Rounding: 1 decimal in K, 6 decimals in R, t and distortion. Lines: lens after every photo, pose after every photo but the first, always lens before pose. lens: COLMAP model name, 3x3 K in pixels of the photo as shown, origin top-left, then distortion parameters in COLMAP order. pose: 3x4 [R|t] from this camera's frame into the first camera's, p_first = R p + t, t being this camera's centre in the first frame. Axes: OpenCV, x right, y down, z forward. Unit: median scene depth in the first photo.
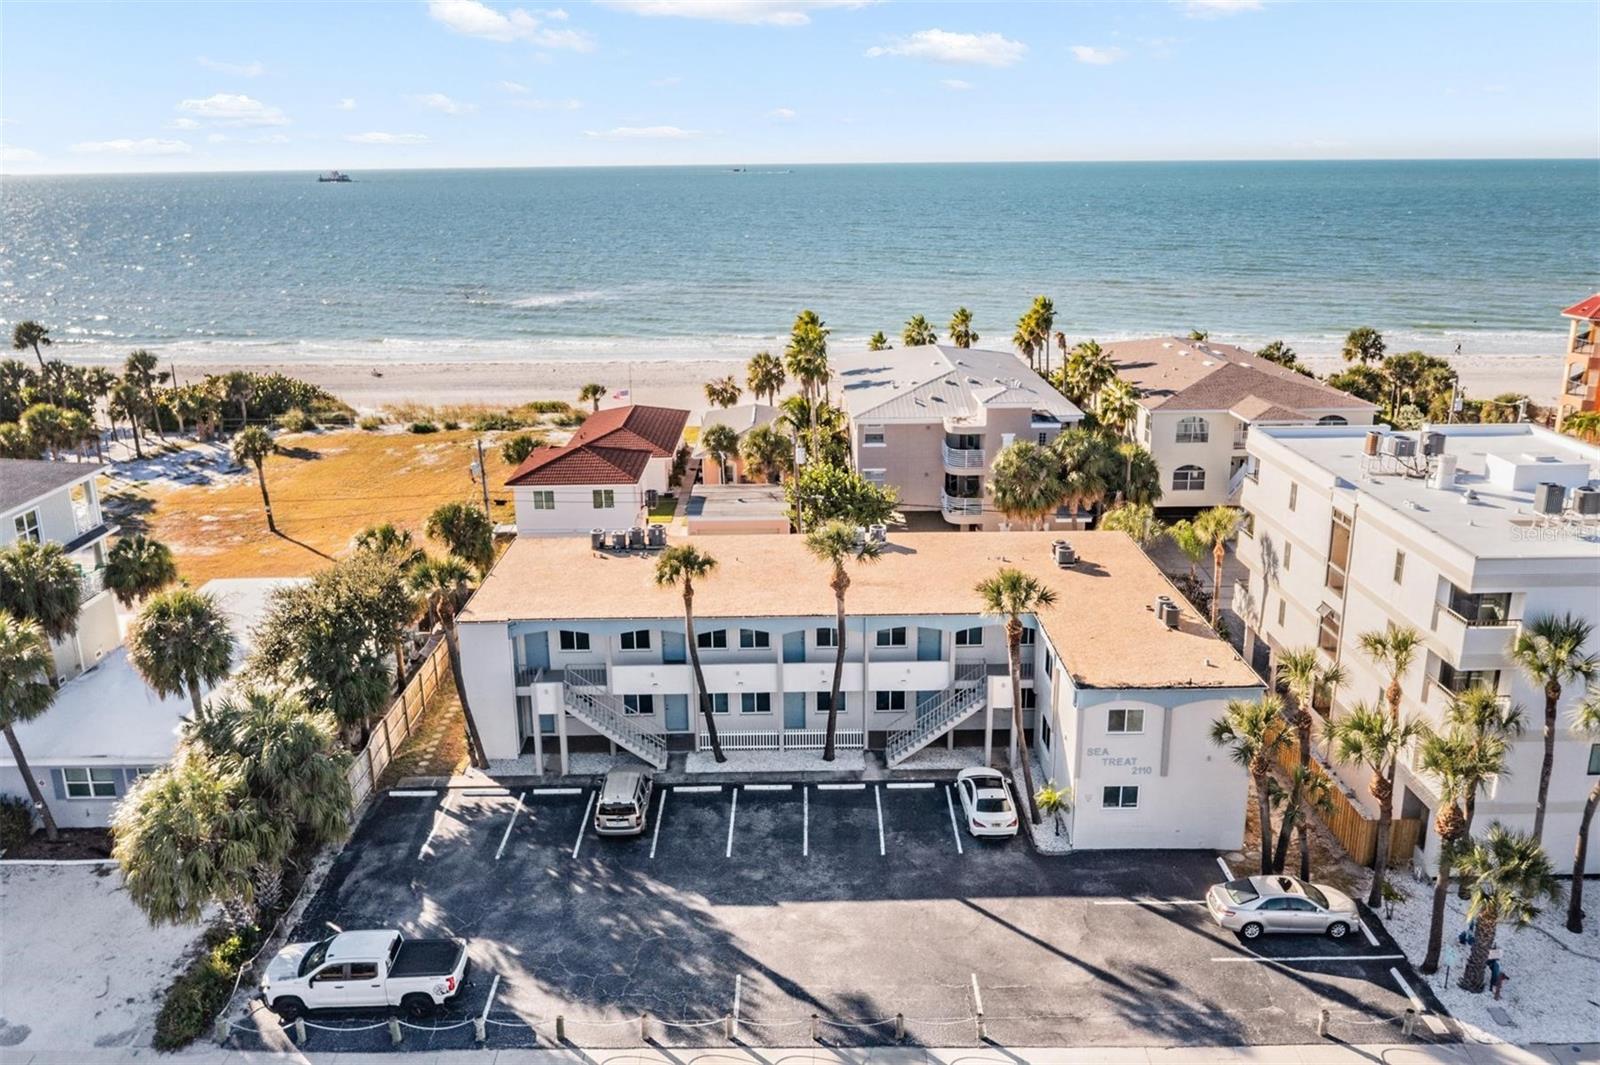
lens RADIAL K [[1302.1, 0, 796.2], [0, 1302.1, 531.3], [0, 0, 1]] dist [-0.013924, 0.004275]
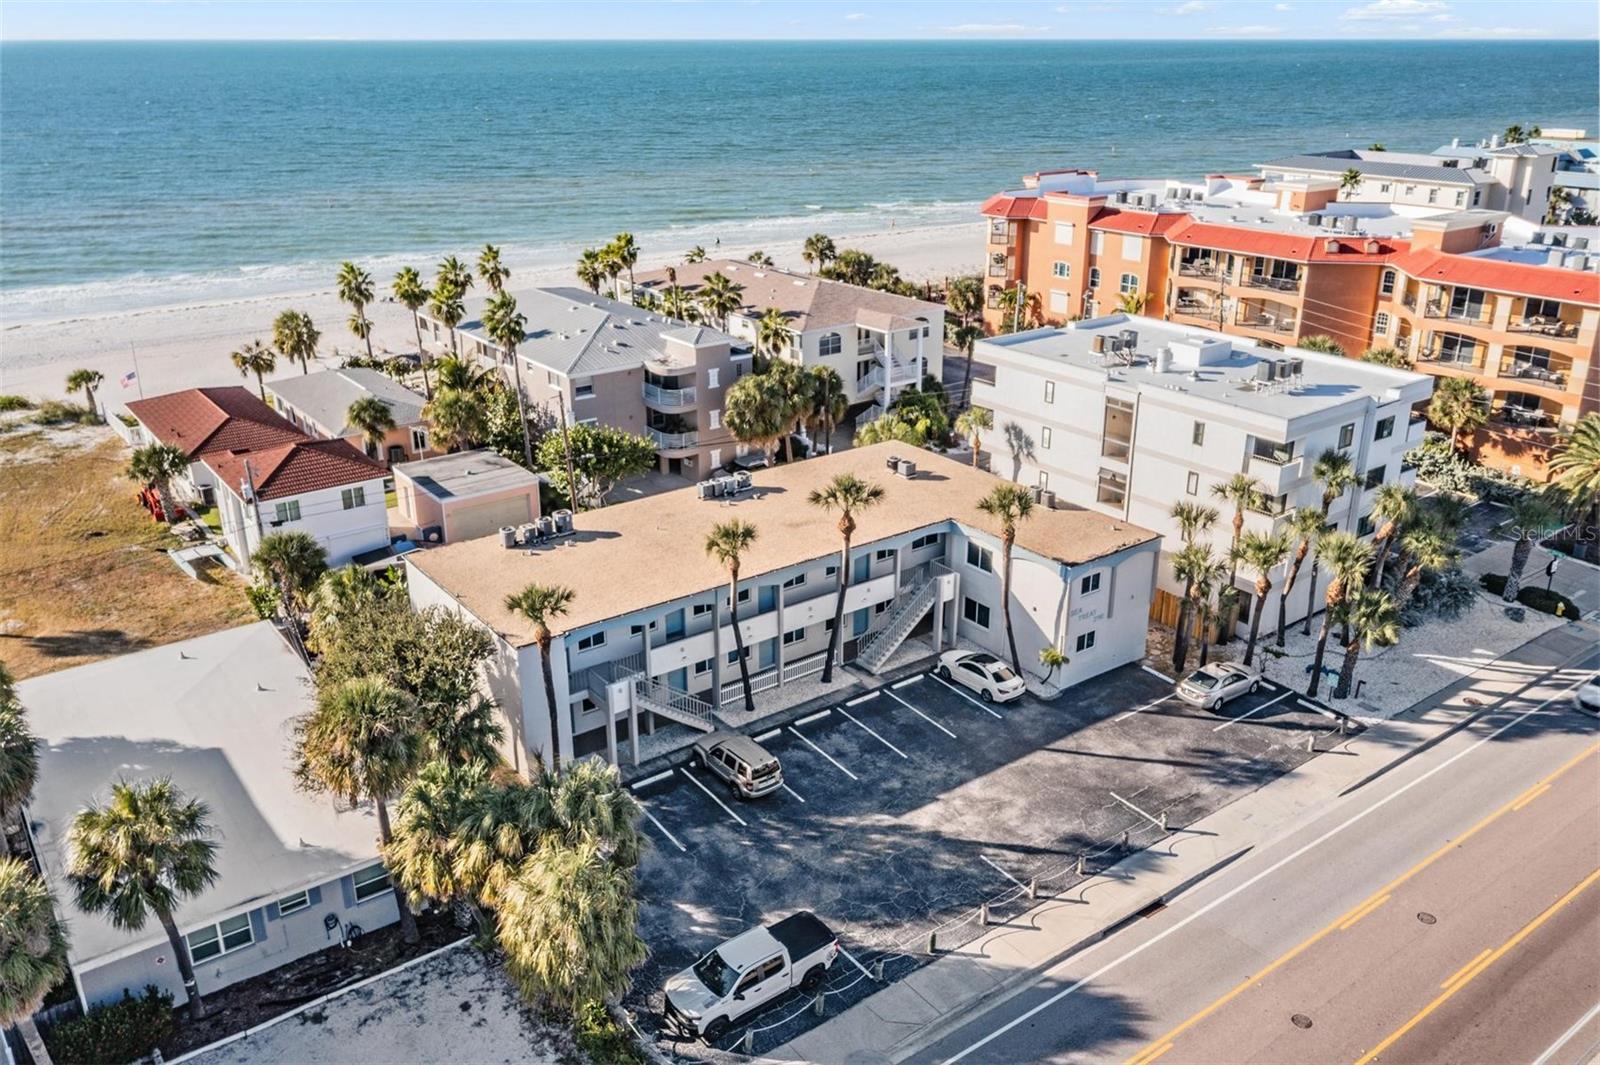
lens RADIAL K [[1302.1, 0, 793.7], [0, 1302.1, 530.1], [0, 0, 1]] dist [-0.013924, 0.004275]
pose [[0.800154, -0.206152, 0.563253, -0.691472], [0.157876, 0.978352, 0.133801, -0.125893], [-0.578643, -0.018137, 0.815379, 0.099533]]
